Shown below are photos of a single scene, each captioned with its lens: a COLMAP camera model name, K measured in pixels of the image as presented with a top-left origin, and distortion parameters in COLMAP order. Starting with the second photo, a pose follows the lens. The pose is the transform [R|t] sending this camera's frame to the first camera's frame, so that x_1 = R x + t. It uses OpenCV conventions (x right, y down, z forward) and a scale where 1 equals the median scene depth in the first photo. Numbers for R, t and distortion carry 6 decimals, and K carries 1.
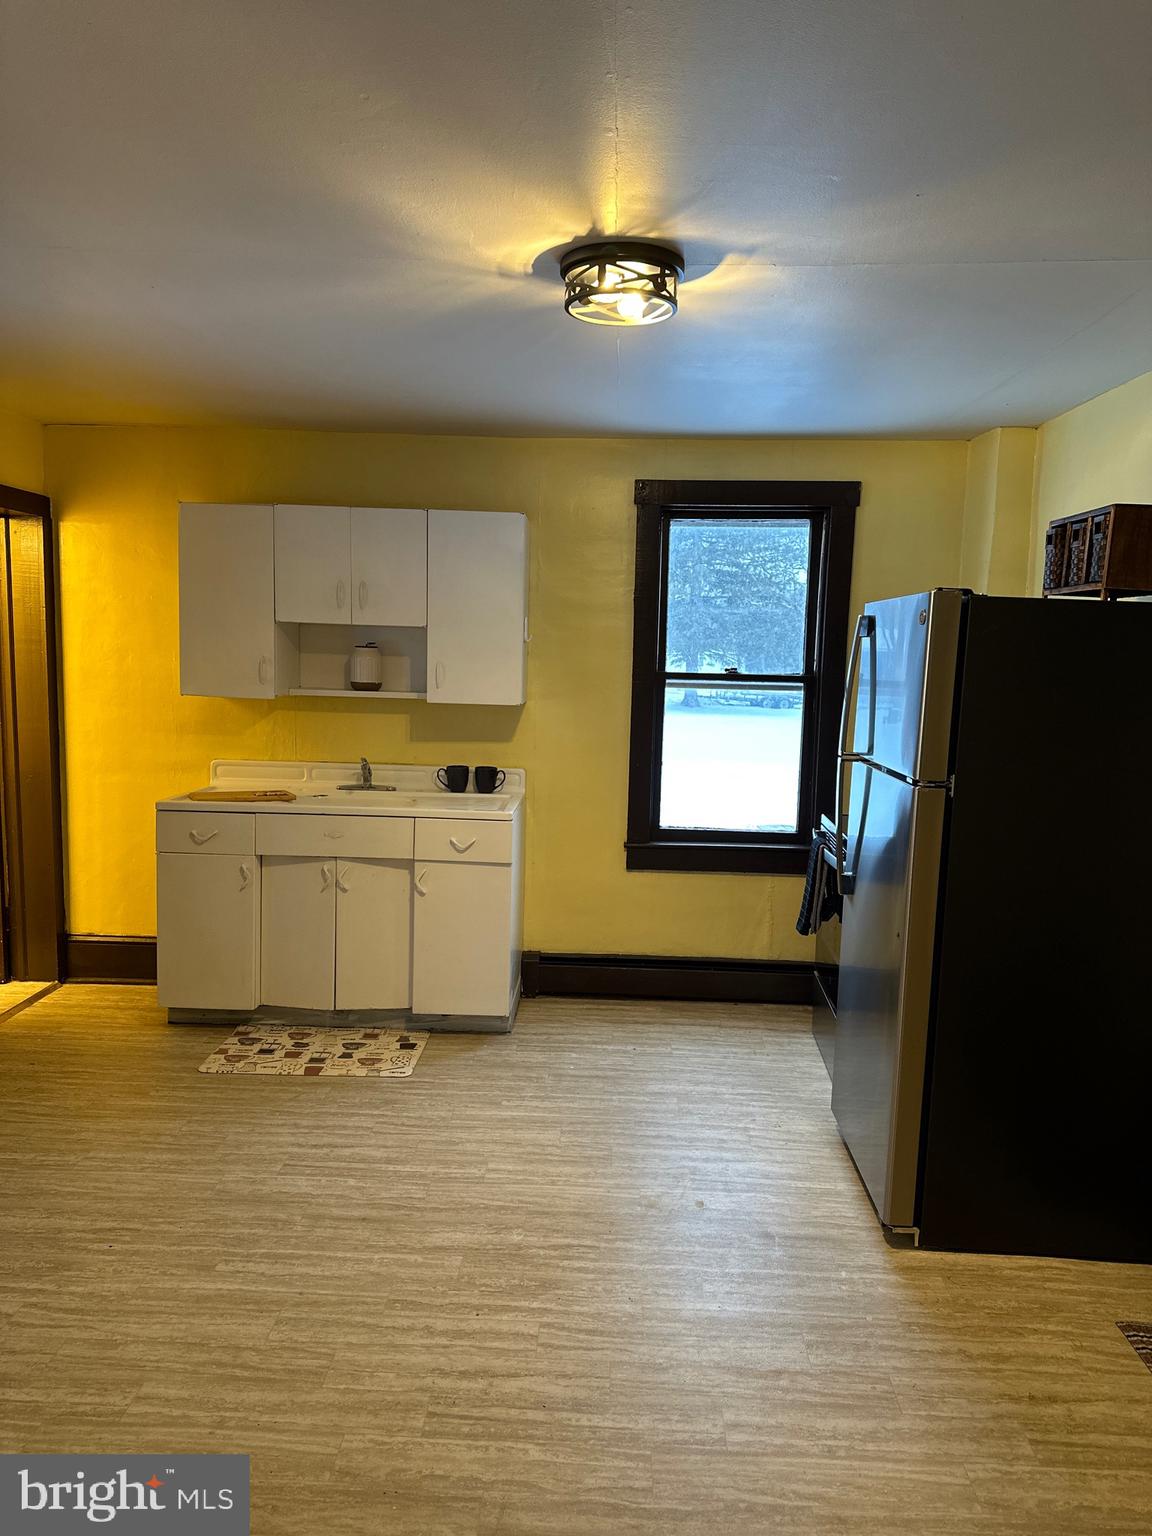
lens RADIAL K [[1067.2, 0, 576.0], [0, 1067.2, 768.0], [0, 0, 1]] dist [0.128814, -0.176972]
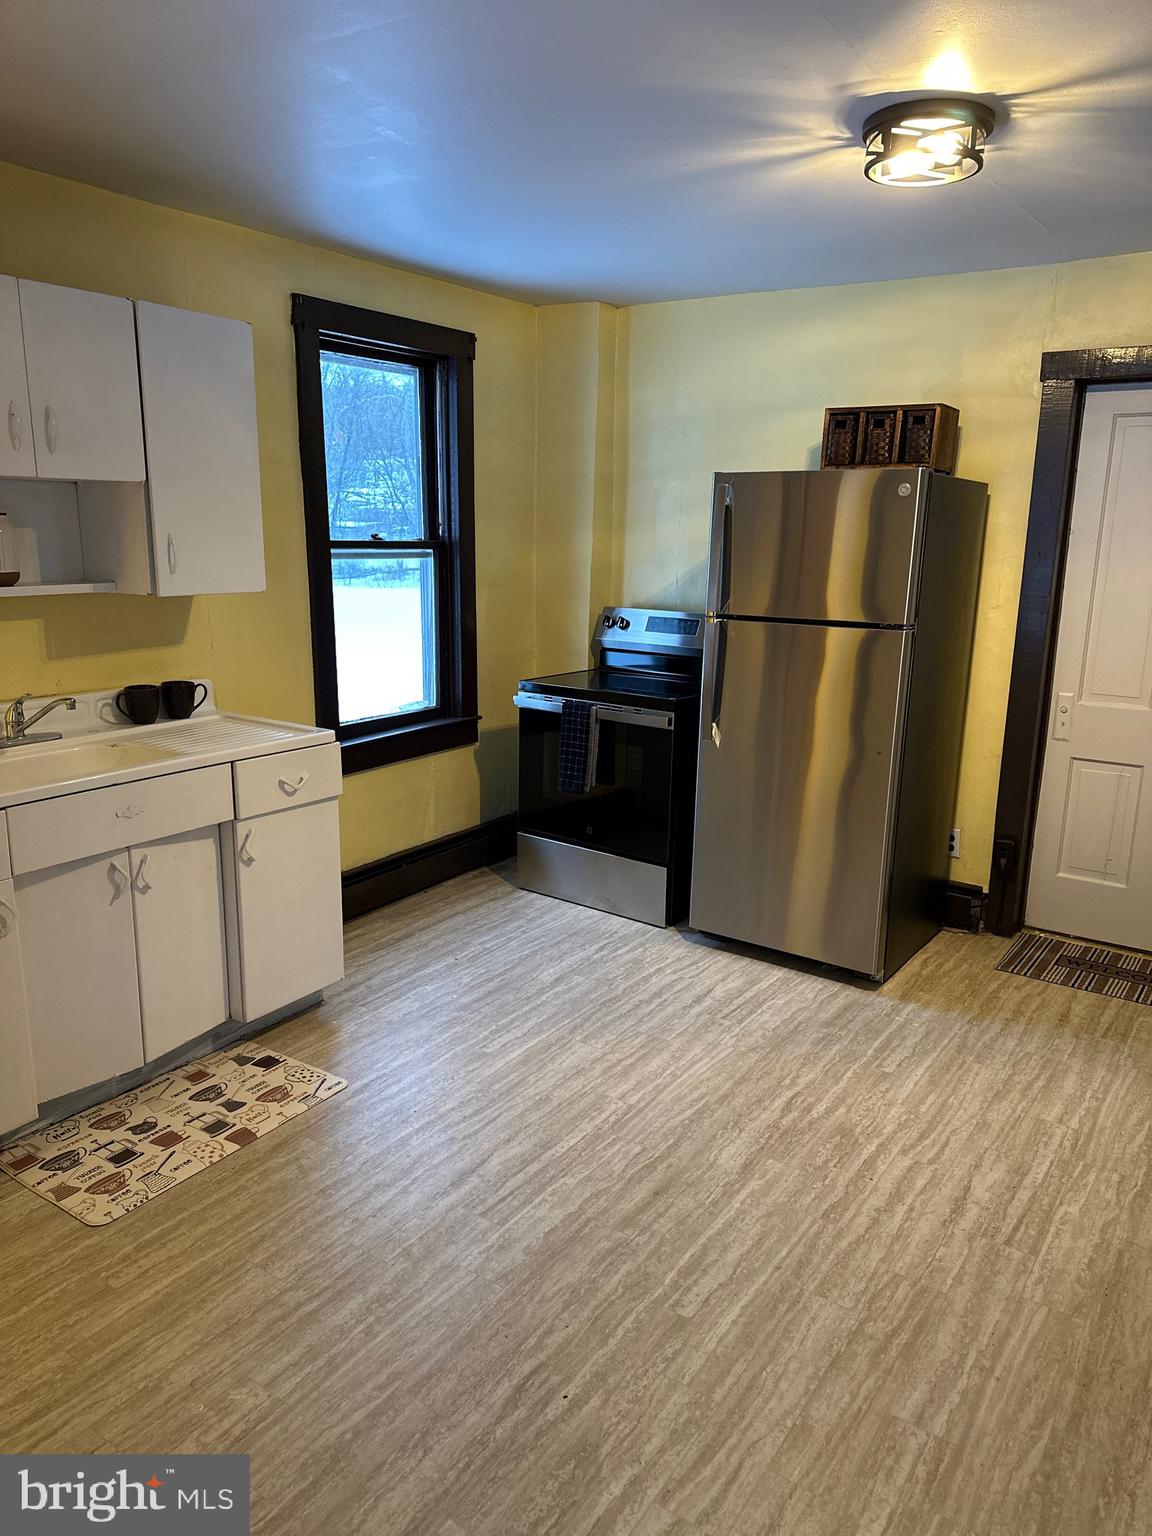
lens RADIAL K [[1061.8, 0, 585.0], [0, 1061.8, 777.8], [0, 0, 1]] dist [0.144787, -0.228551]
pose [[0.541960, -0.213865, 0.812737, -0.623418], [0.097738, 0.976556, 0.191798, -0.058363], [-0.834701, -0.024511, 0.550157, 0.423435]]
